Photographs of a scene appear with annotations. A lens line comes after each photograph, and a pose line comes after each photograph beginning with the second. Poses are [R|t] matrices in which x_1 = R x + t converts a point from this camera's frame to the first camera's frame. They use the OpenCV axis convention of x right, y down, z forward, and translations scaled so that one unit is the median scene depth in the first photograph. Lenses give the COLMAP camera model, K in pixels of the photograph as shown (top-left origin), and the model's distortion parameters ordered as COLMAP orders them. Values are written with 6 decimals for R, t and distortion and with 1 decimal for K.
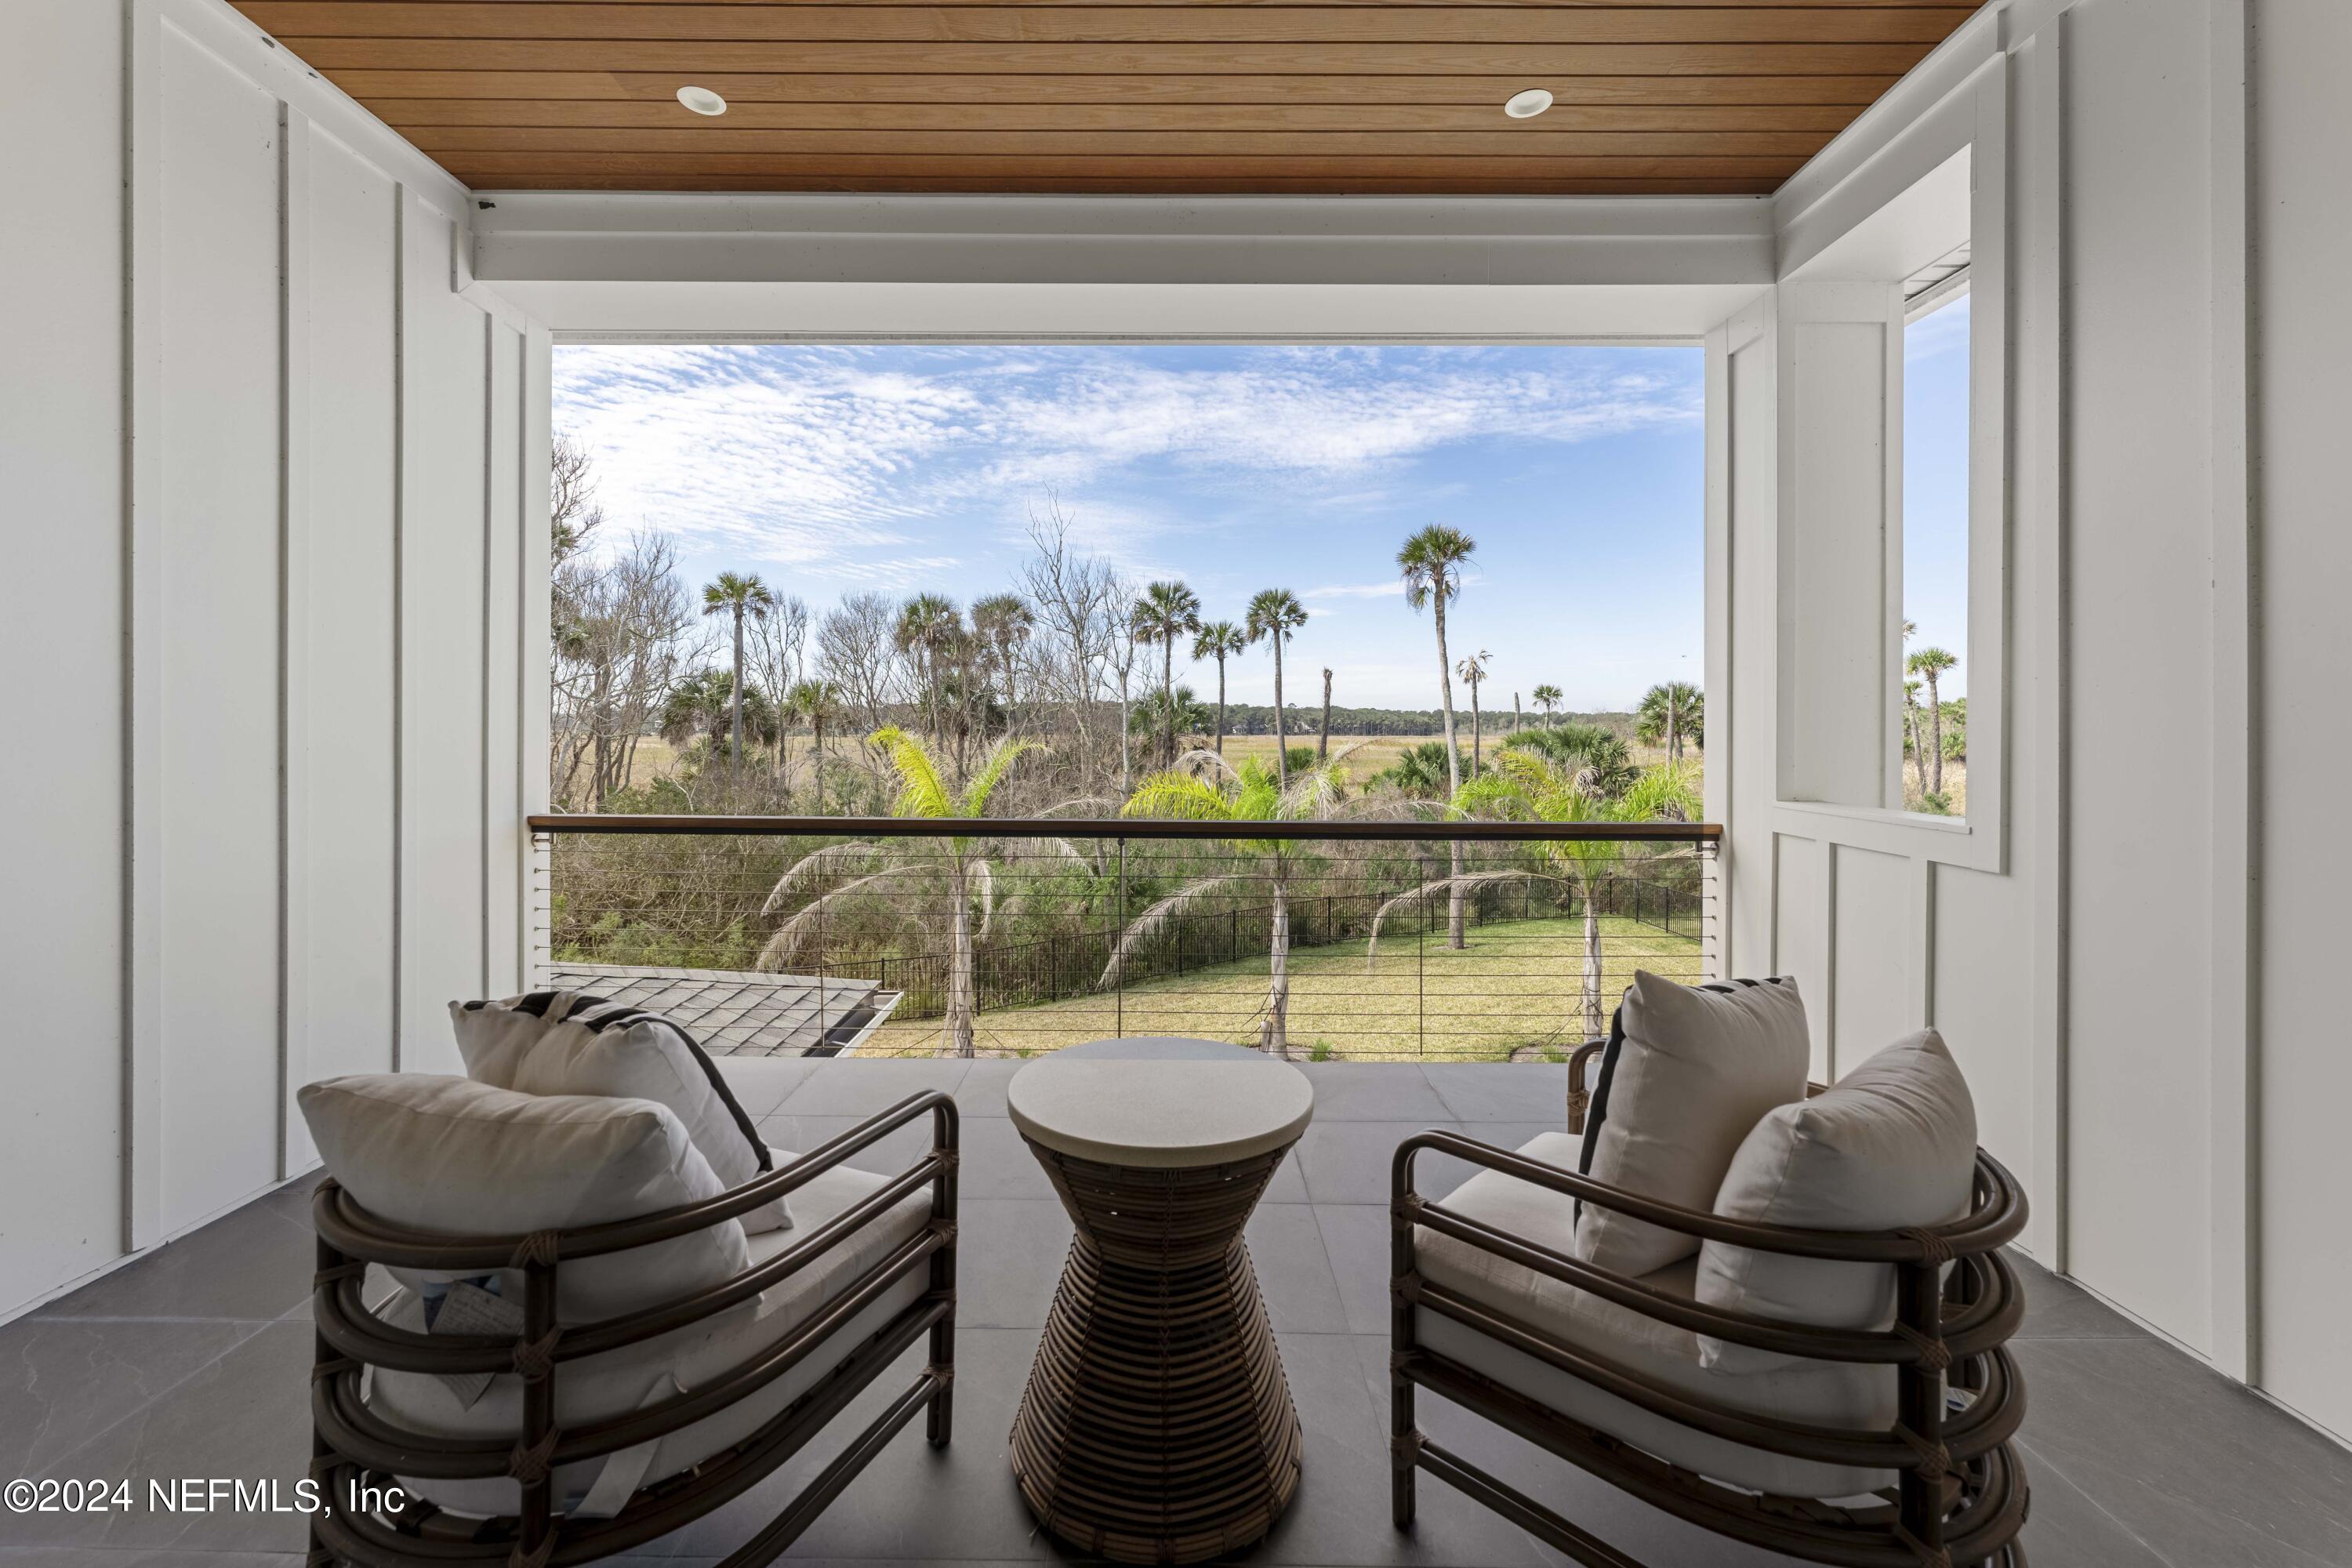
lens RADIAL K [[940.0, 0, 1171.3], [0, 940.0, 729.9], [0, 0, 1]] dist [0.000219, 0.000250]
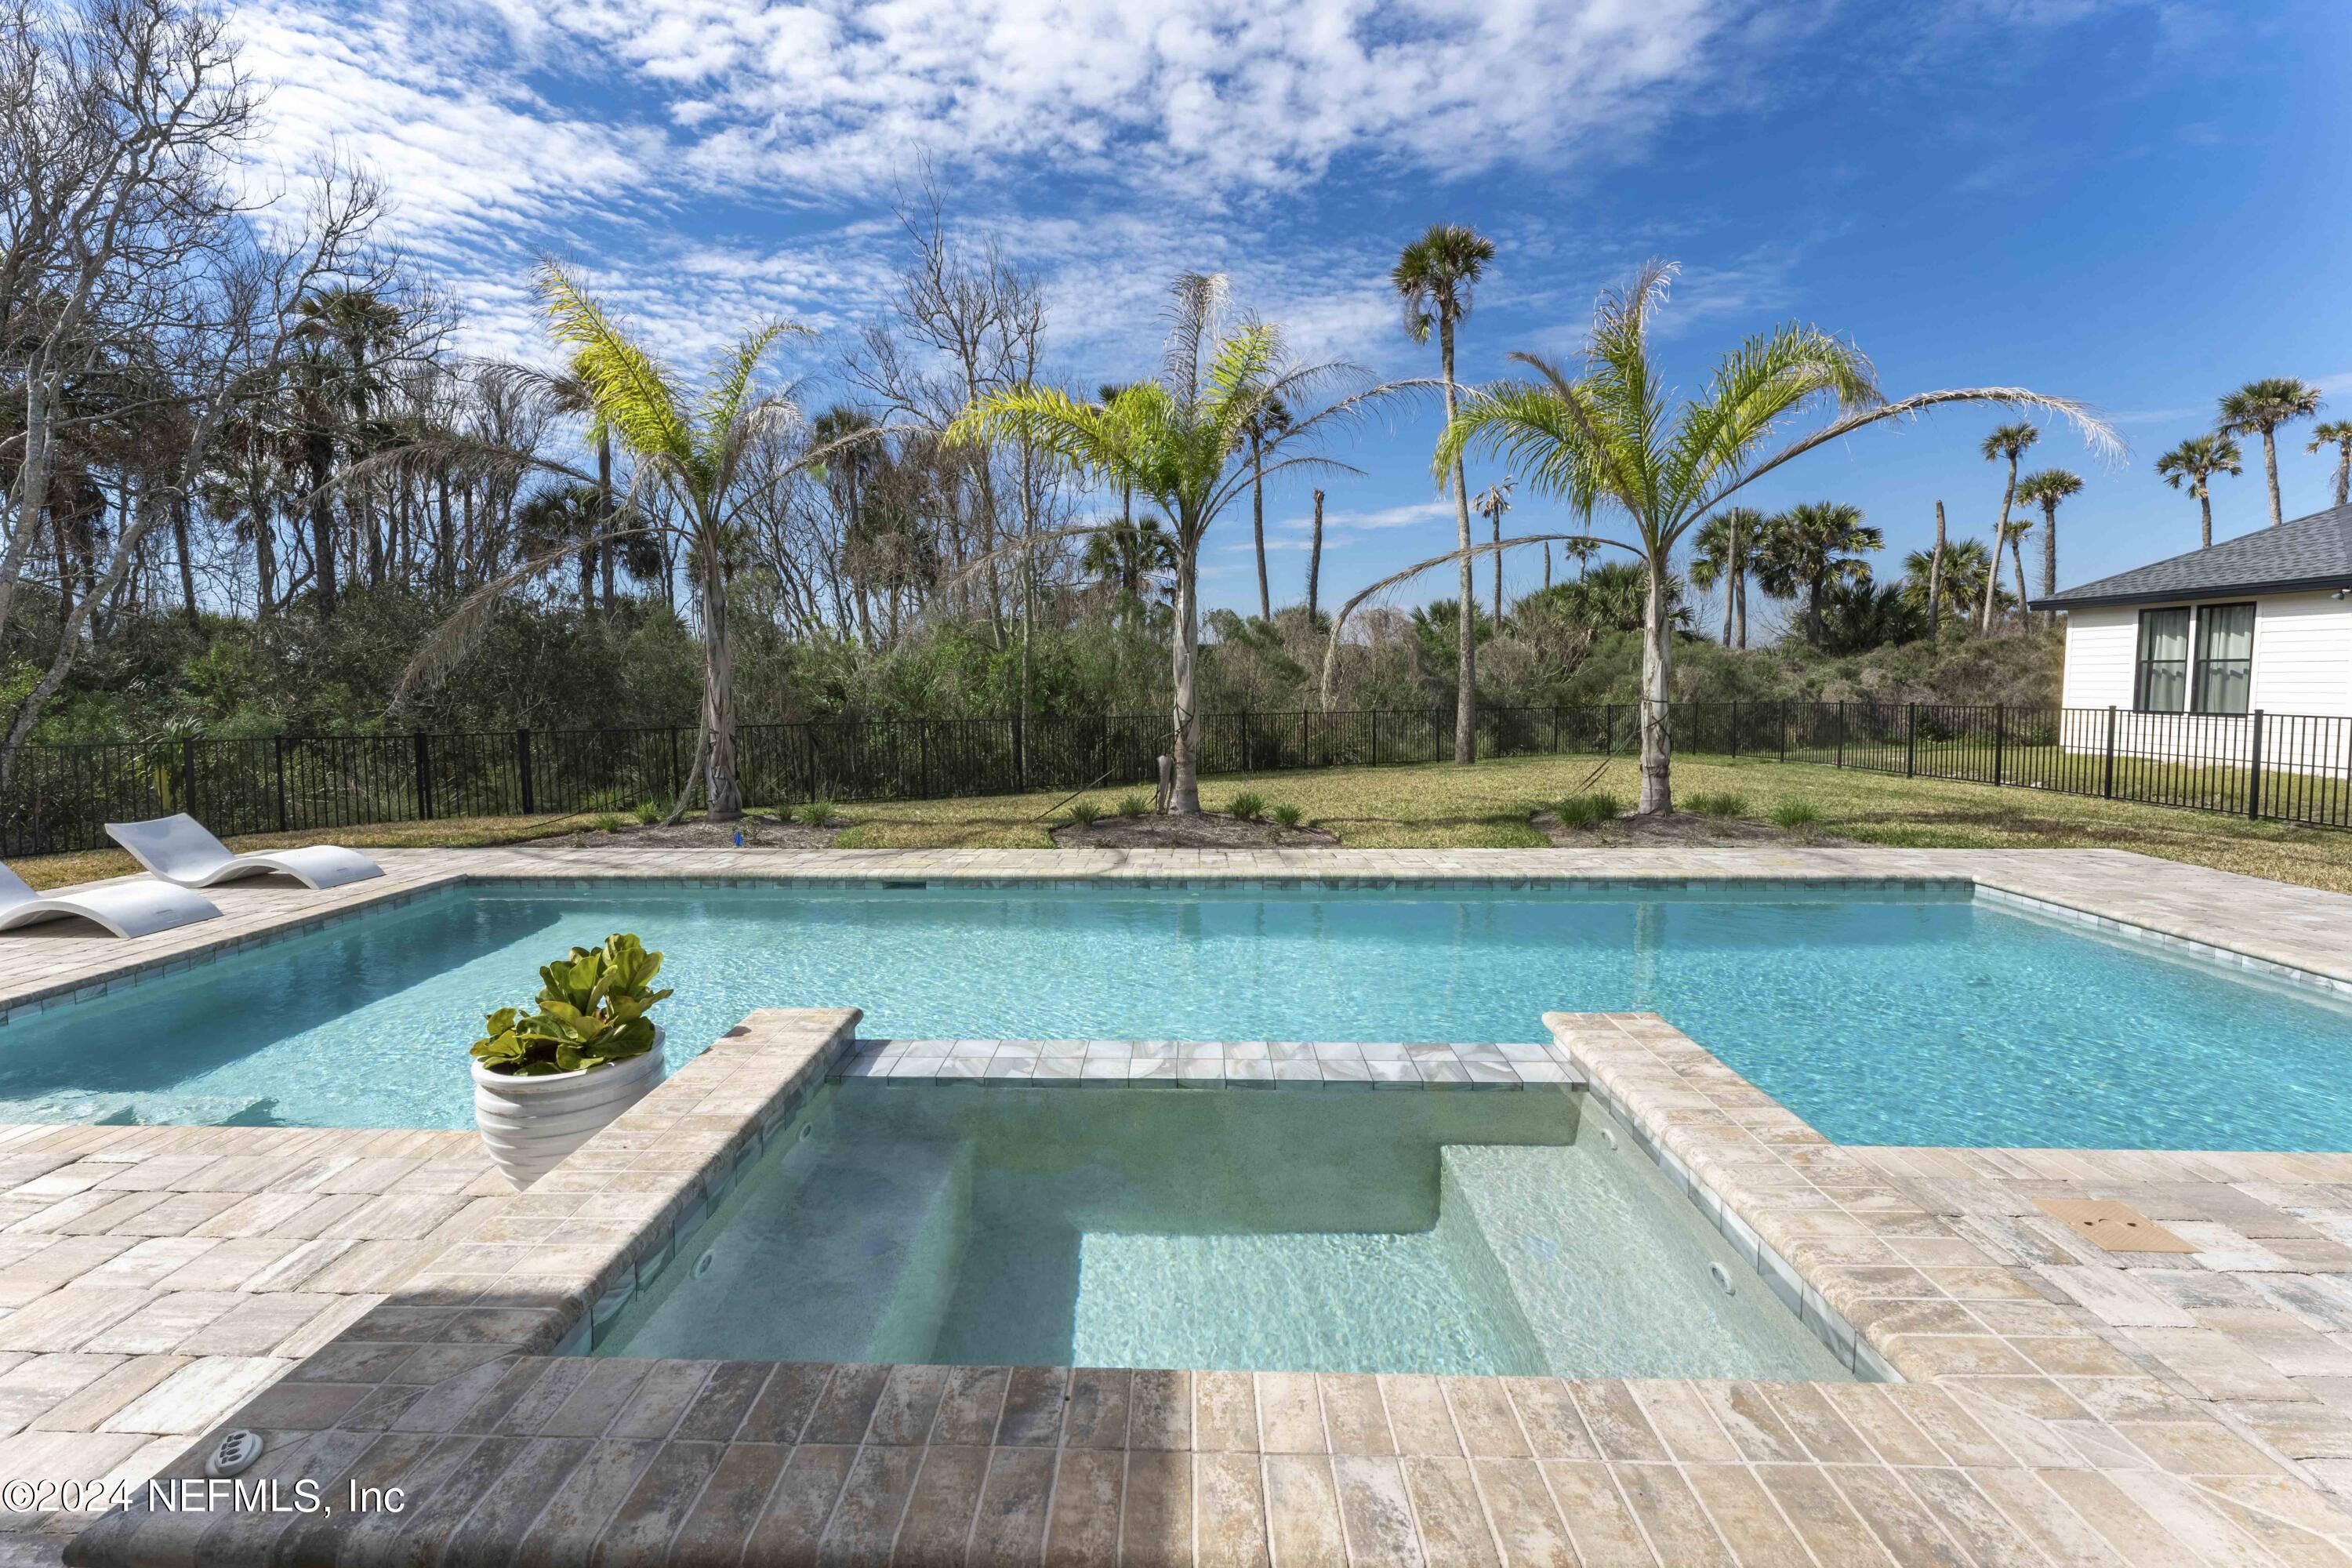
lens RADIAL K [[995.8, 0, 1143.4], [0, 995.8, 716.4], [0, 0, 1]] dist [-0.001055, 0.001424]
pose [[0.999415, -0.011381, -0.032250, 0.038694], [0.013424, 0.997869, 0.063851, 0.081986], [0.031455, -0.064246, 0.997438, 0.101874]]
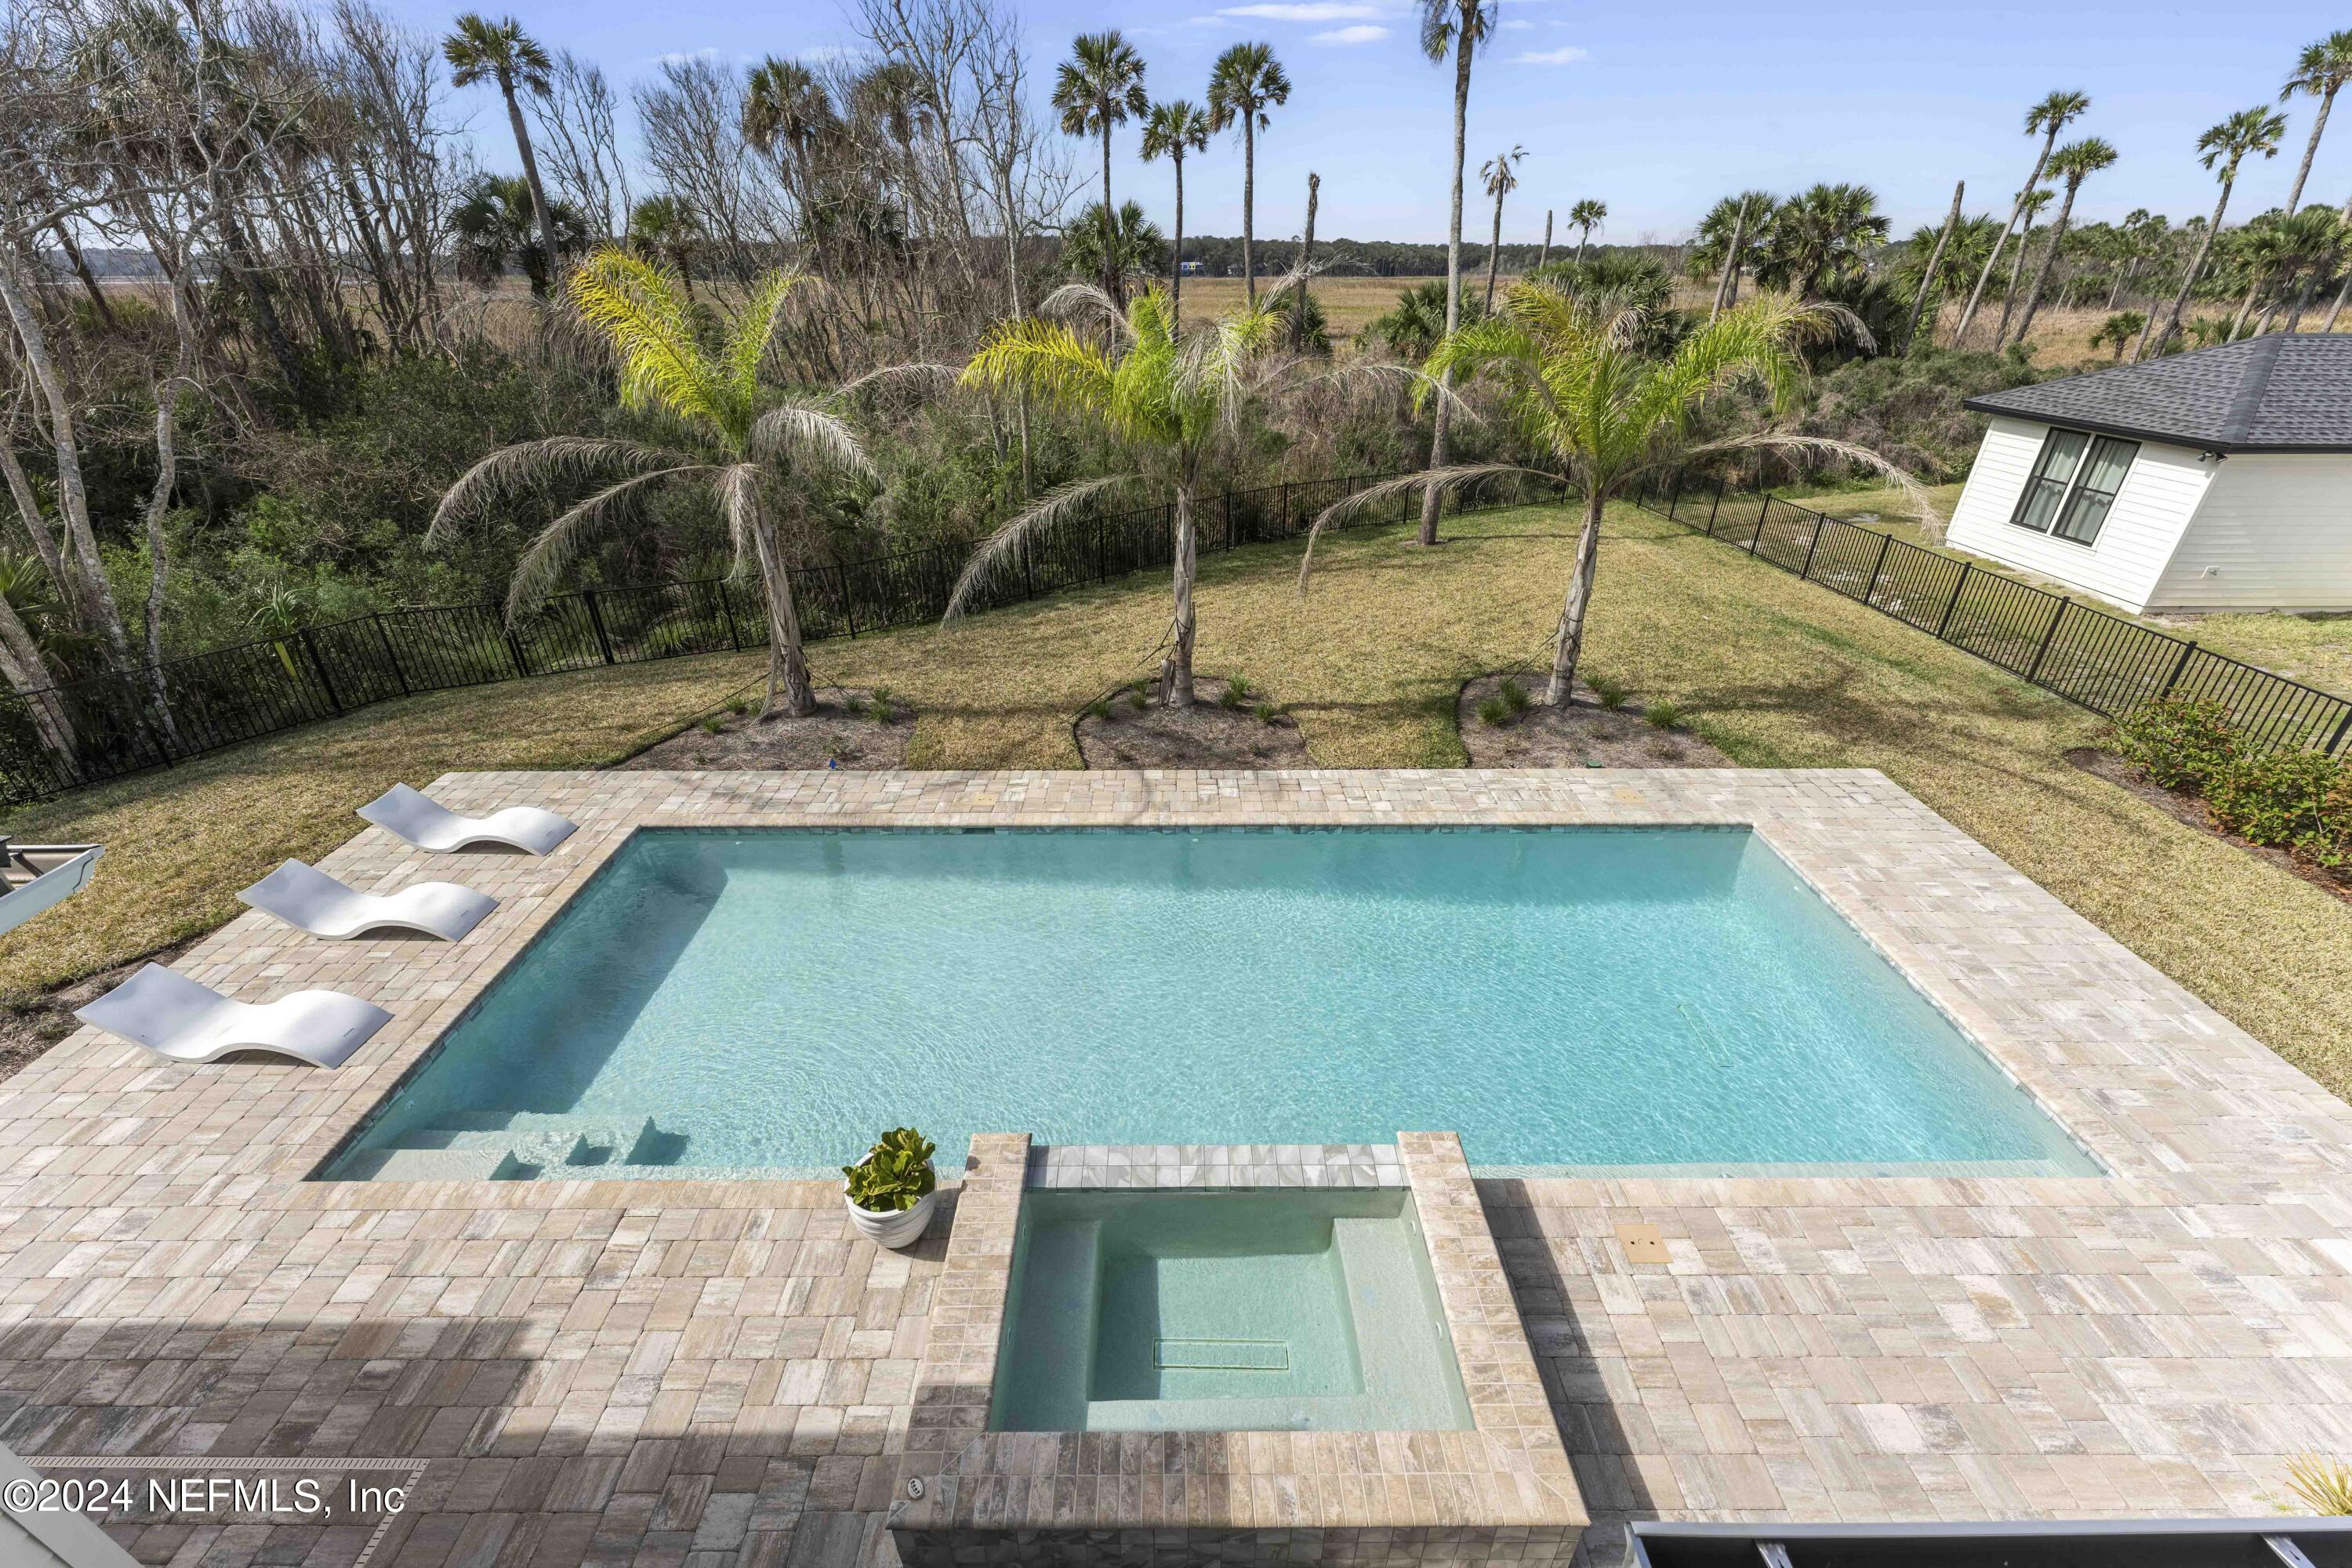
lens RADIAL K [[940.0, 0, 1162.0], [0, 940.0, 779.4], [0, 0, 1]] dist [0.000219, 0.000250]
pose [[0.999925, -0.011009, 0.005328, 0.032750], [0.007143, 0.879285, 0.476242, 0.004879], [-0.009928, -0.476168, 0.879298, 0.083819]]
